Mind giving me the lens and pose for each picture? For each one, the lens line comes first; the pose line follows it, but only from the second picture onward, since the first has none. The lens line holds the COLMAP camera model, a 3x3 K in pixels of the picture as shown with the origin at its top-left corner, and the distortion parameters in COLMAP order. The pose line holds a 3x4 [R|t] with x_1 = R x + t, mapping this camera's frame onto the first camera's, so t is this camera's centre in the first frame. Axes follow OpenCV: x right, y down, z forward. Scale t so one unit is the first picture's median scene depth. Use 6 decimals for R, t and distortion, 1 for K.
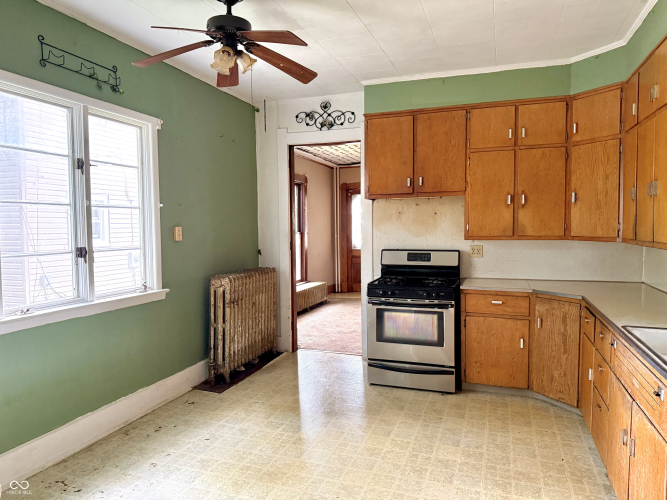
lens RADIAL K [[467.2, 0, 339.4], [0, 467.2, 247.9], [0, 0, 1]] dist [0.078455, -0.099689]
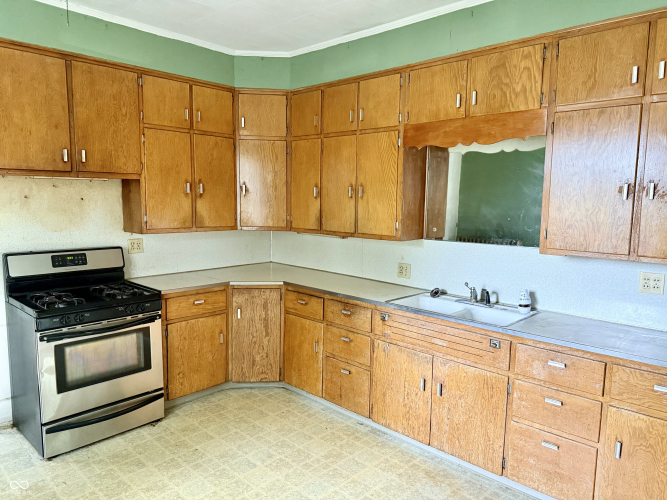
lens RADIAL K [[467.2, 0, 335.1], [0, 467.2, 249.2], [0, 0, 1]] dist [0.078455, -0.099689]
pose [[0.412198, -0.088126, 0.906822, -0.362012], [0.026395, 0.996048, 0.084800, -0.054455], [-0.910712, -0.011019, 0.412895, 0.368243]]
